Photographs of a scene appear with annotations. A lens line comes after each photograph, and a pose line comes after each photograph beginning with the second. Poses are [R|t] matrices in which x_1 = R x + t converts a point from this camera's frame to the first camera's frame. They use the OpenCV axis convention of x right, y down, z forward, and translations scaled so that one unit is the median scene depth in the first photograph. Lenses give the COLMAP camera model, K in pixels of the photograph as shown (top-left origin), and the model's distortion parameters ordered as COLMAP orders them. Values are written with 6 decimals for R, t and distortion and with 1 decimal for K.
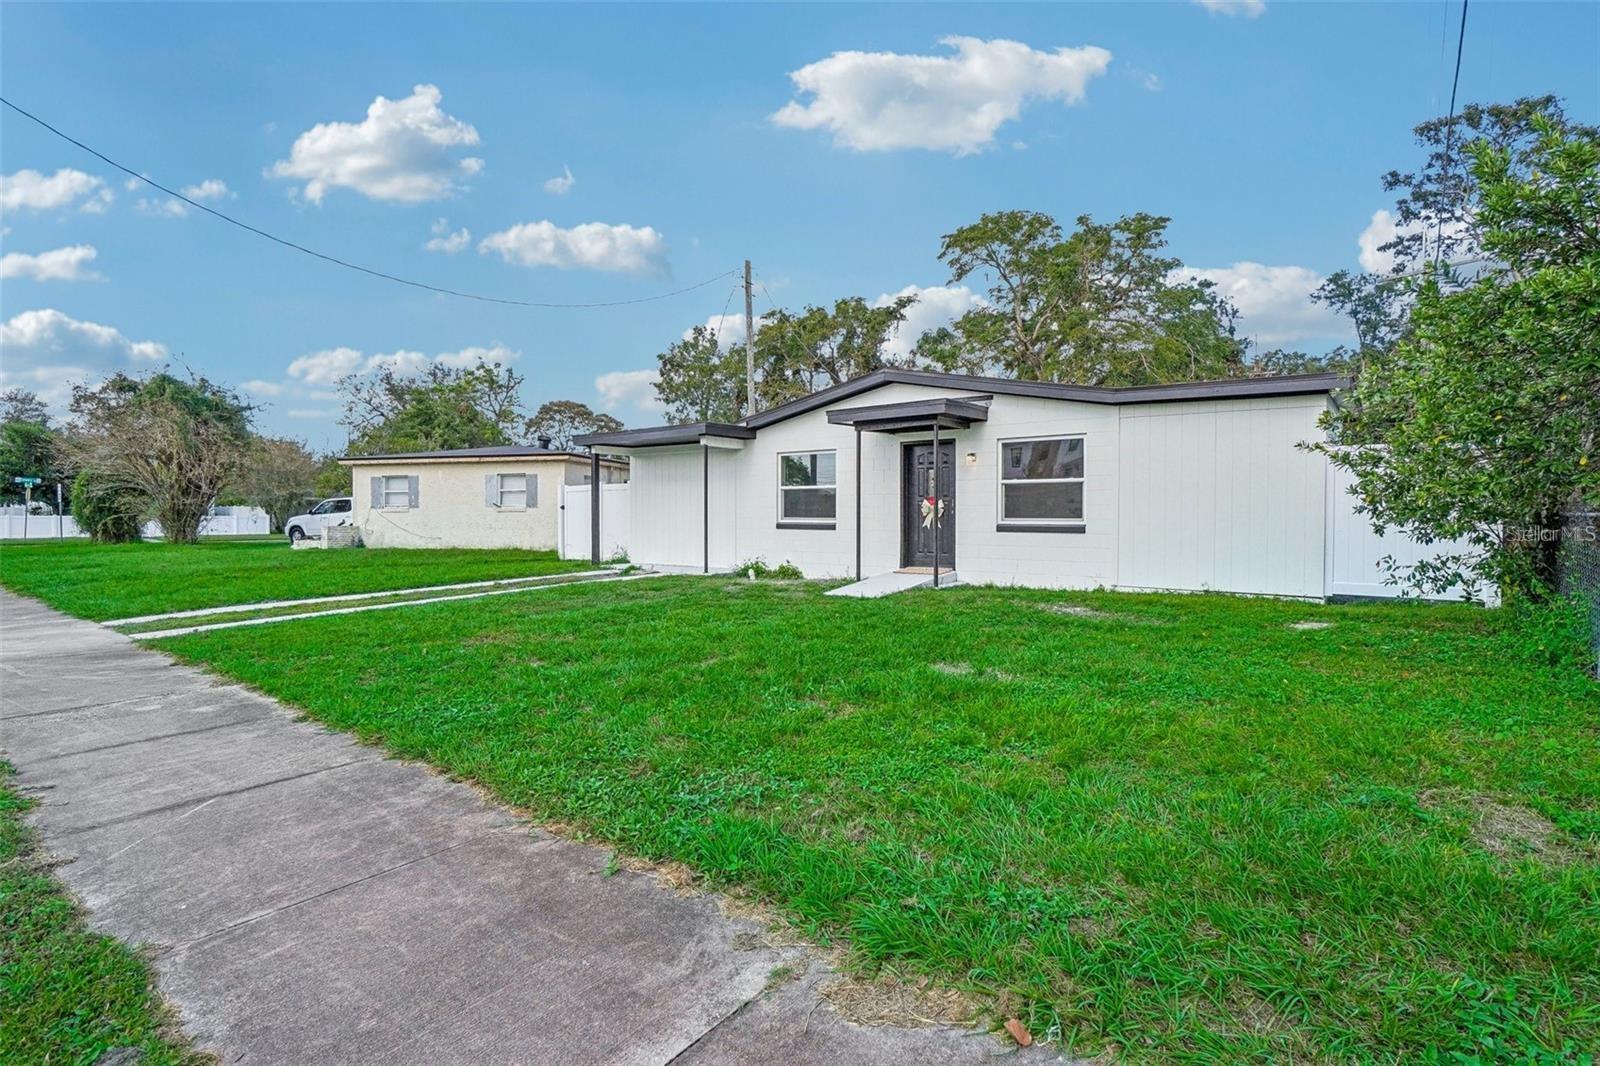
lens RADIAL K [[739.0, 0, 801.2], [0, 739.0, 562.7], [0, 0, 1]] dist [-0.062734, 0.026165]
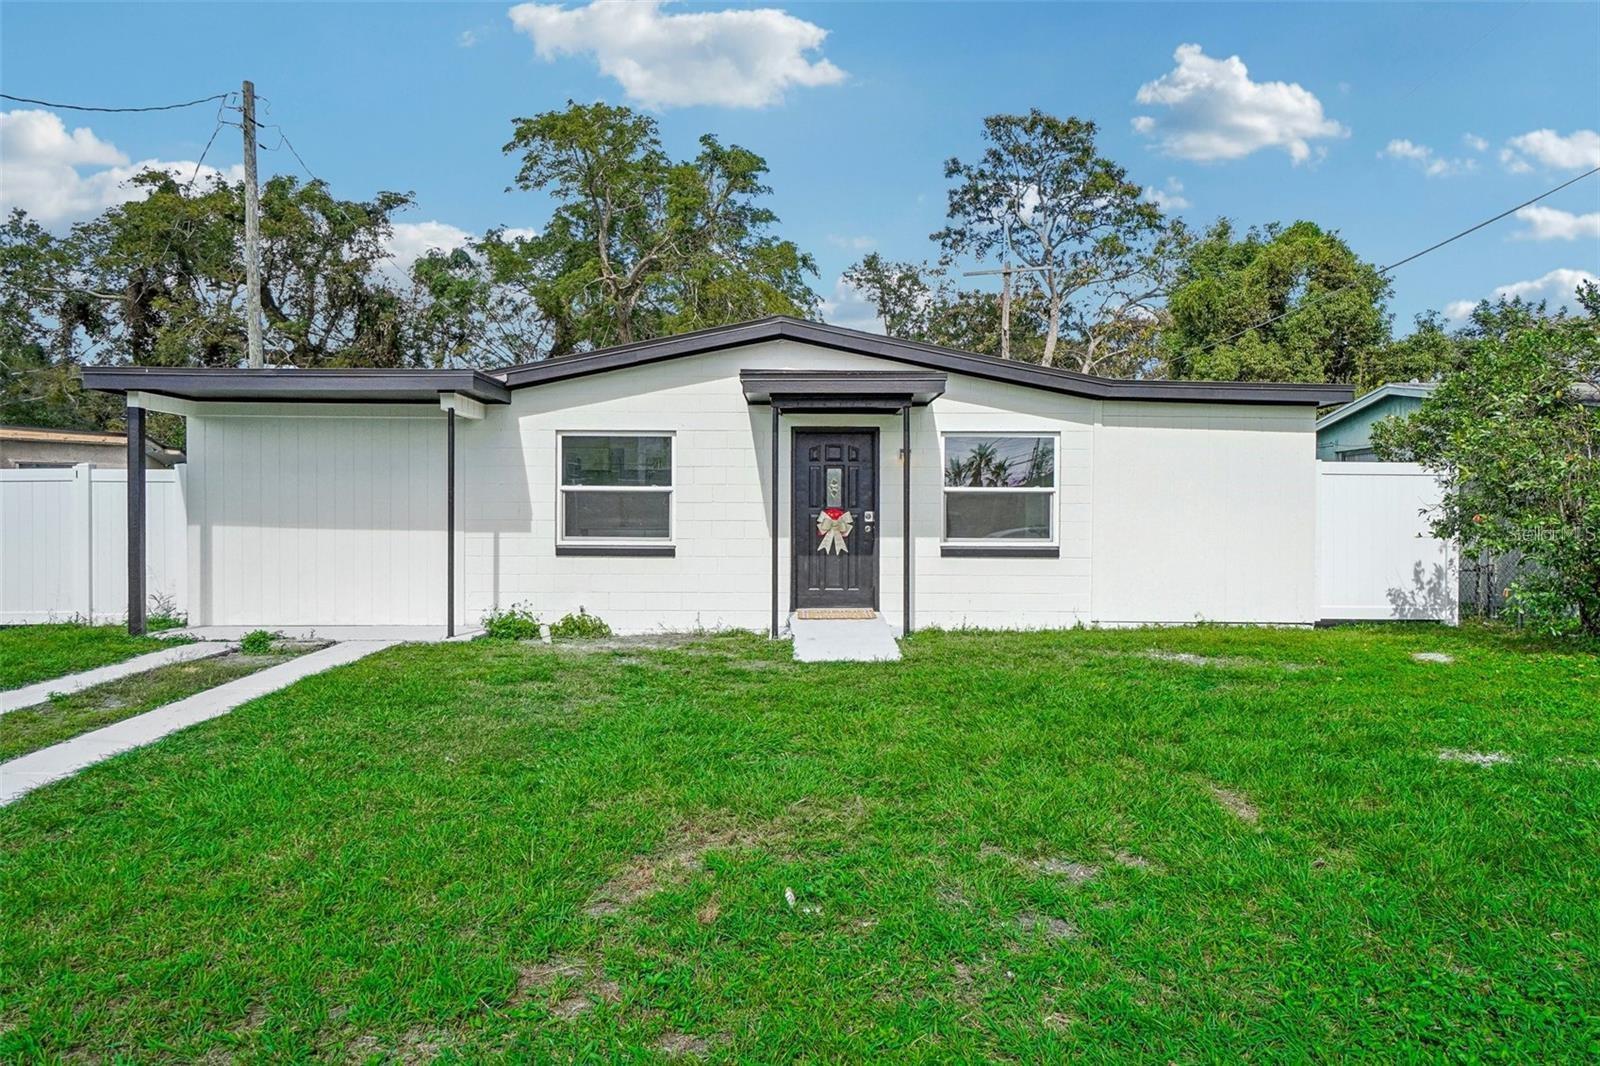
lens RADIAL K [[1054.2, 0, 800.0], [0, 1054.2, 533.0], [0, 0, 1]] dist [-0.000769, 0.000886]
pose [[0.791434, 0.002817, 0.611248, -0.403958], [0.035894, 0.998050, -0.051074, -0.013751], [-0.610199, 0.062361, 0.789790, 0.204218]]
